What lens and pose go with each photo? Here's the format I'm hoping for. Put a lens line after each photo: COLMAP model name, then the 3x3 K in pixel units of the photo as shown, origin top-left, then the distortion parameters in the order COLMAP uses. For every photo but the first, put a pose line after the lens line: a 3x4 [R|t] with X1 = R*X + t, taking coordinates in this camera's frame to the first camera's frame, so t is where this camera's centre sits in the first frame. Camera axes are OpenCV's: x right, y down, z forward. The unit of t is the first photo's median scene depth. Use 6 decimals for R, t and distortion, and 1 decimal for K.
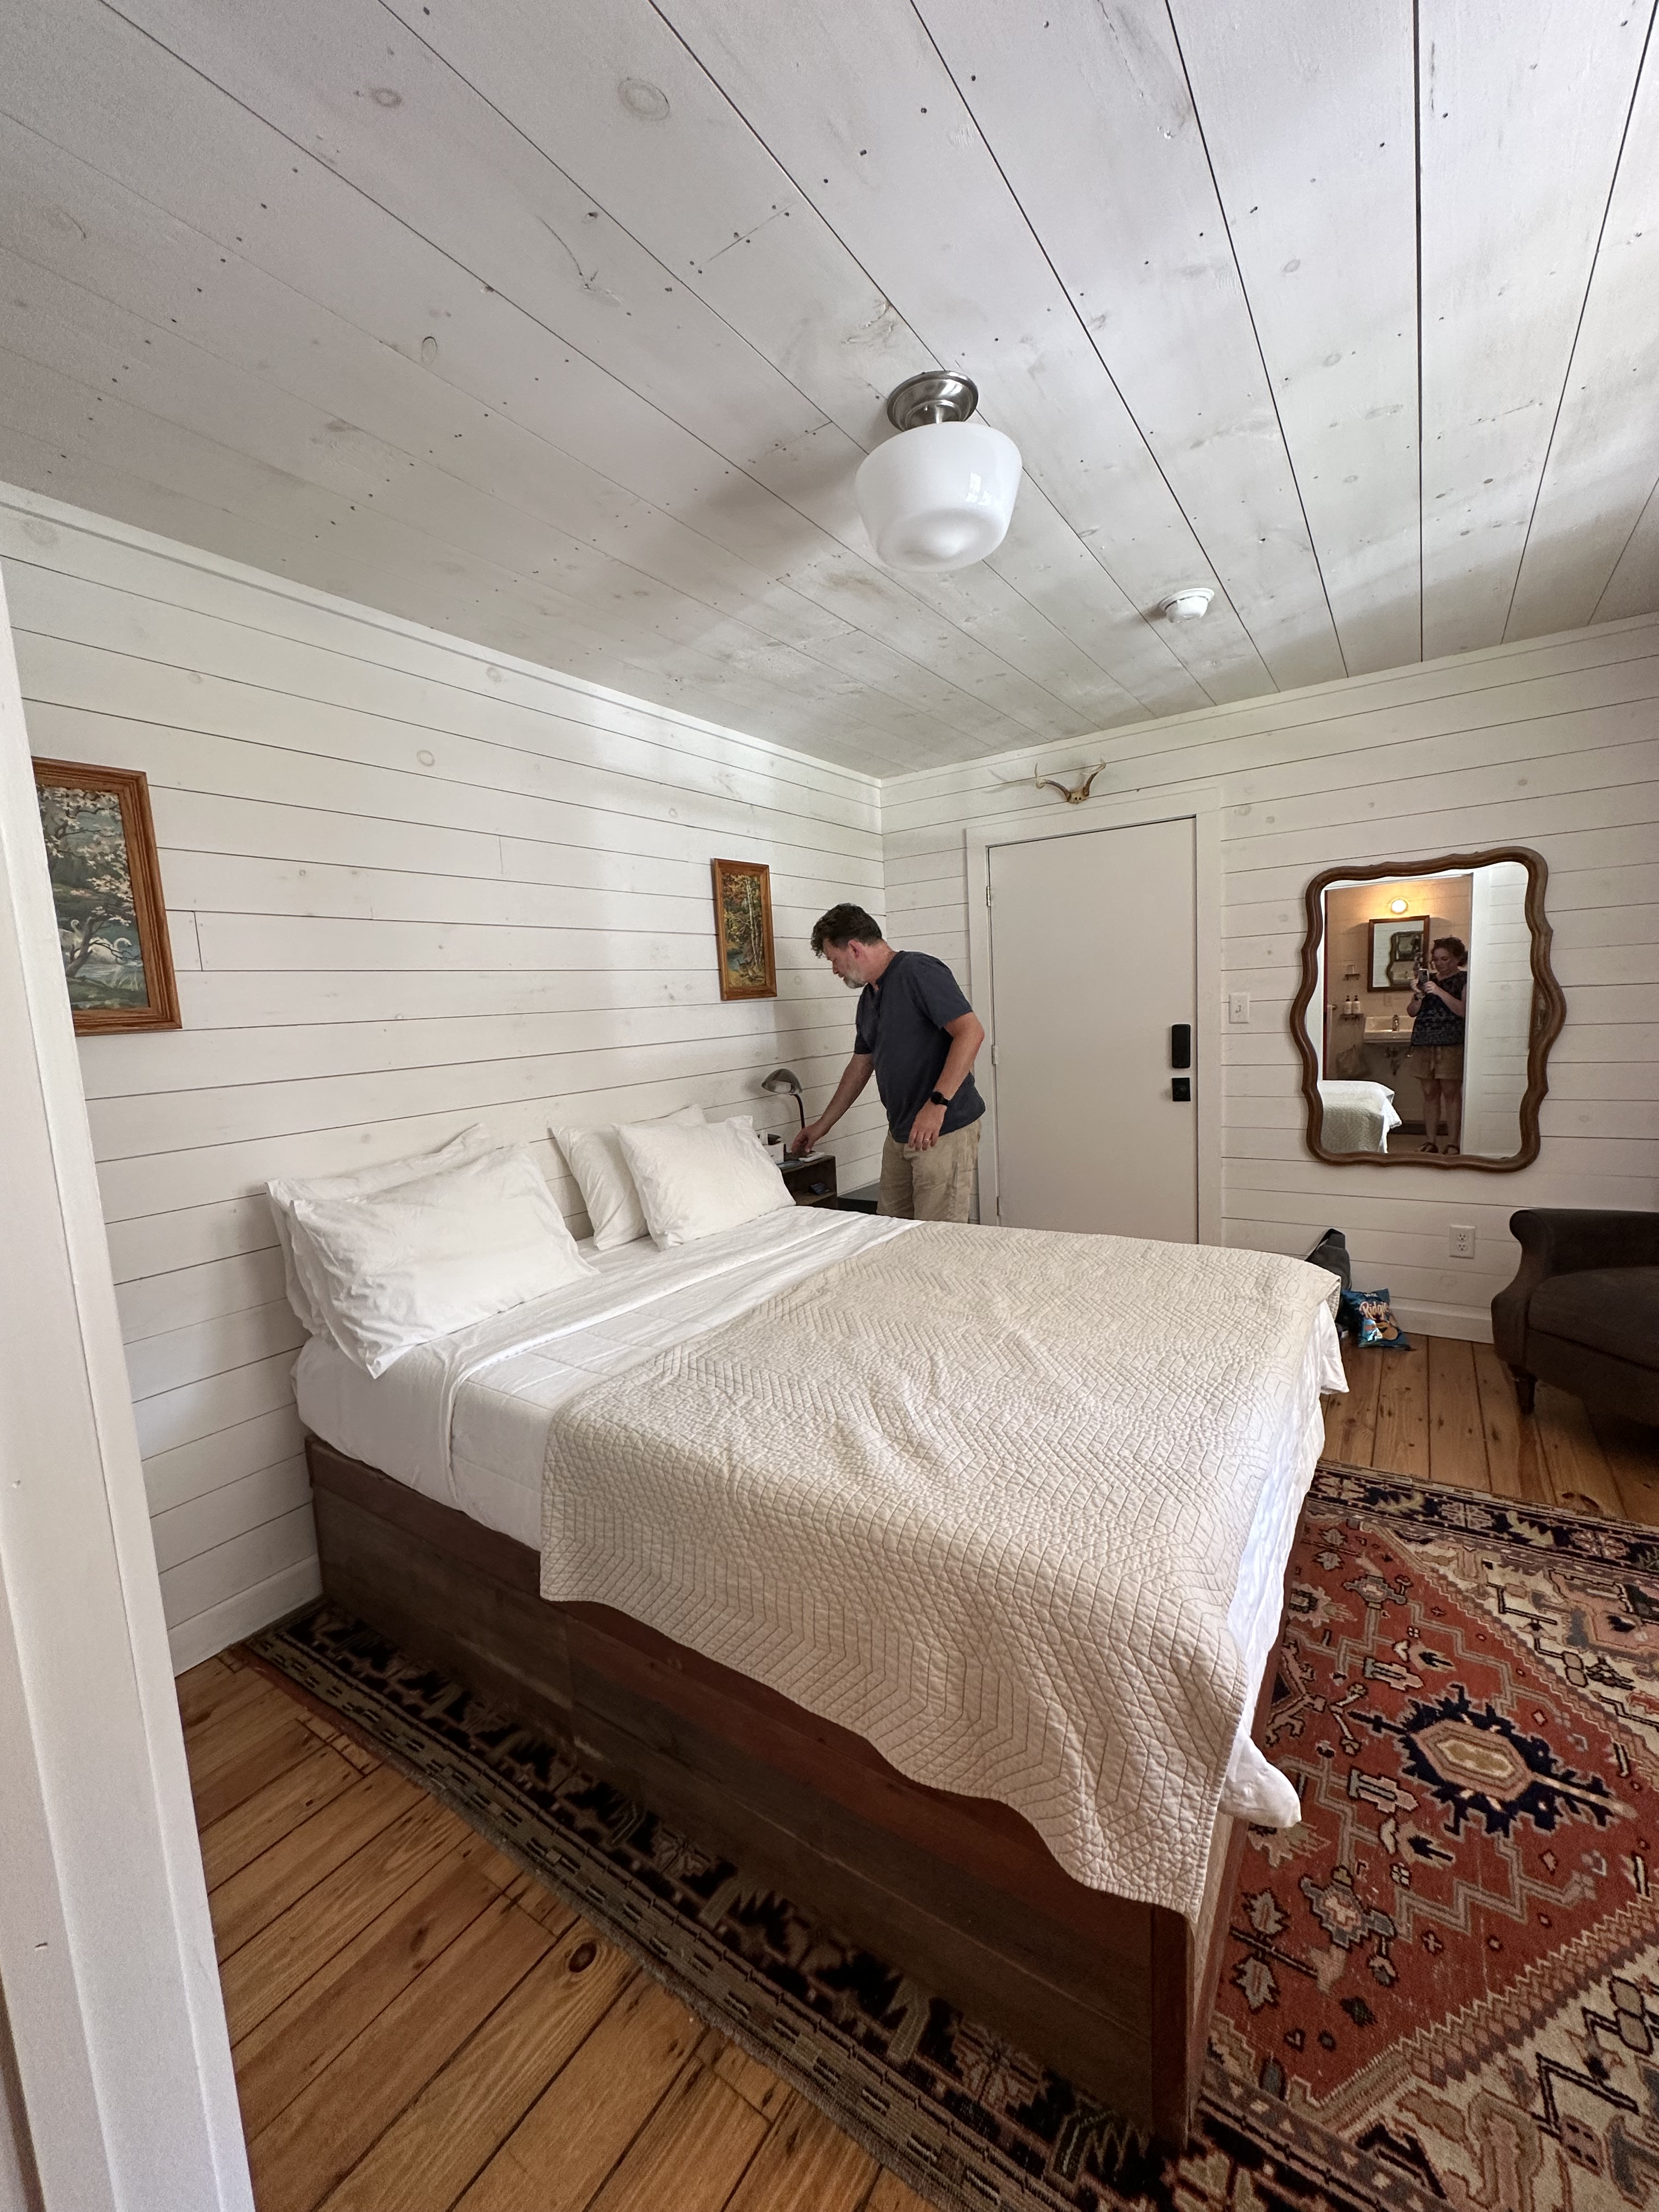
lens RADIAL K [[878.8, 0, 836.6], [0, 878.8, 1098.6], [0, 0, 1]] dist [-0.003678, 0.000670]
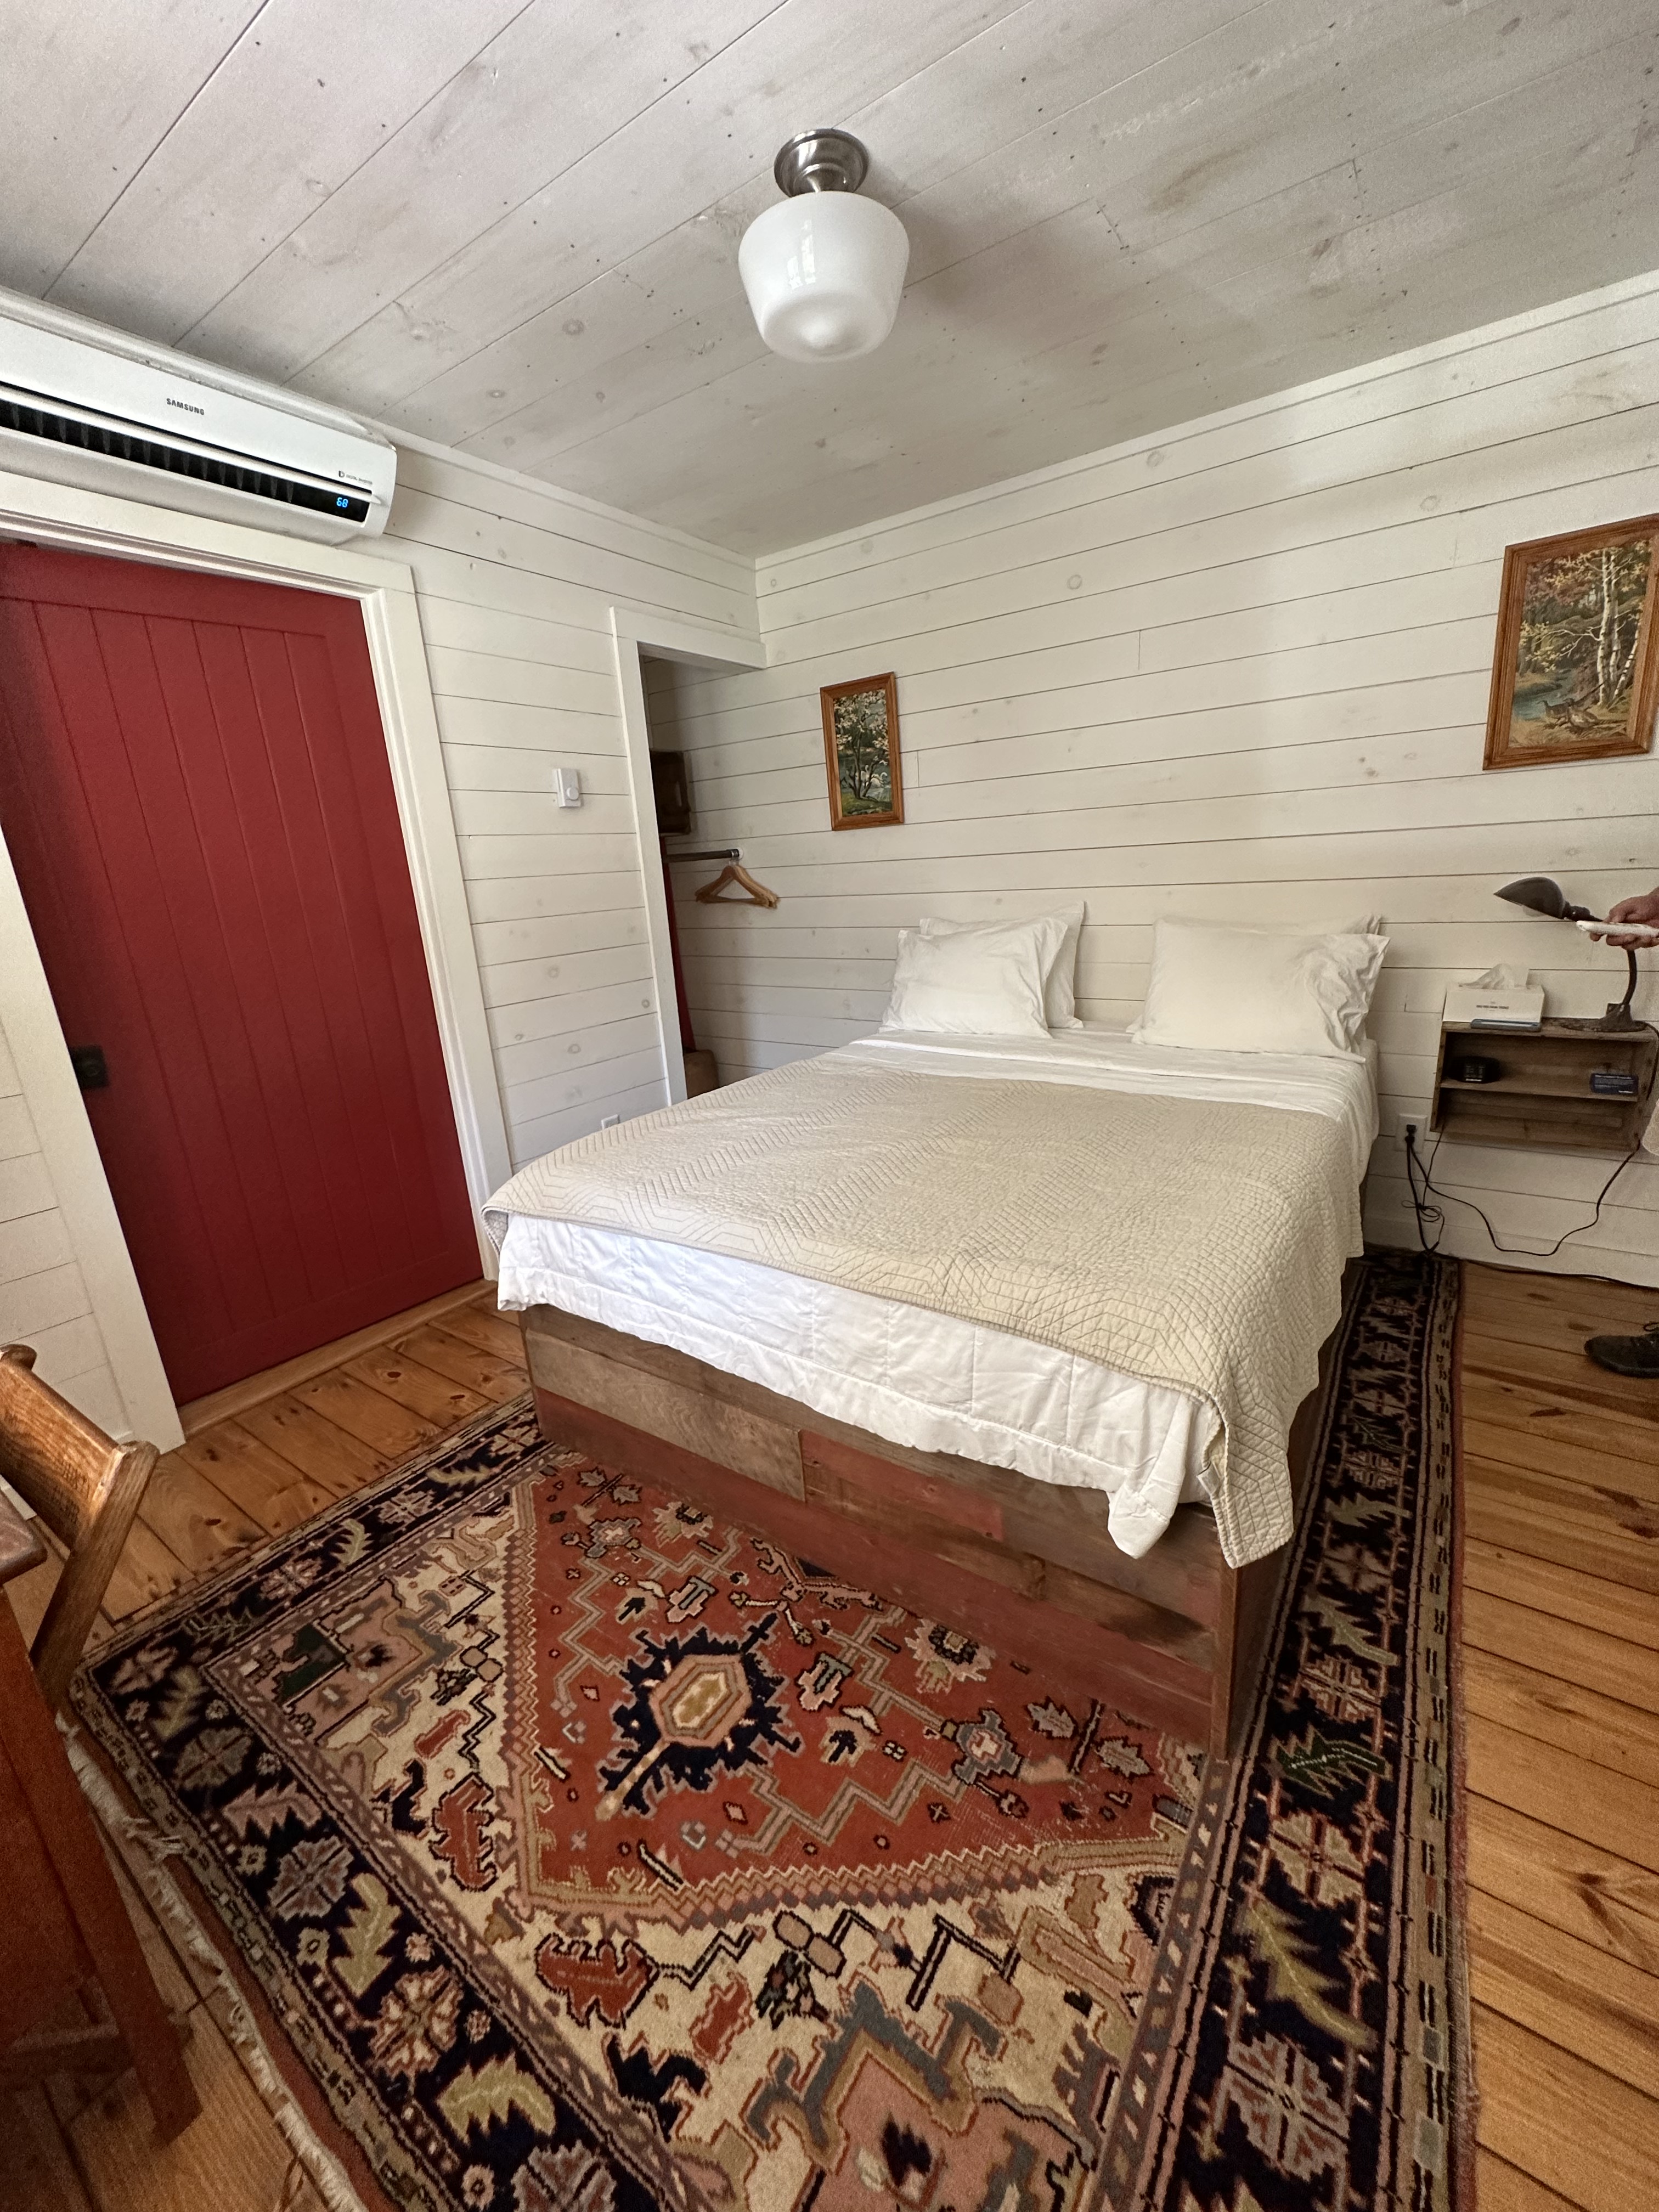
lens RADIAL K [[878.8, 0, 838.5], [0, 878.8, 1099.4], [0, 0, 1]] dist [-0.003678, 0.000670]
pose [[-0.010907, 0.321094, -0.946985, 1.189488], [-0.044223, 0.945959, 0.321256, -0.124006], [0.998962, 0.045383, 0.003882, 0.946686]]
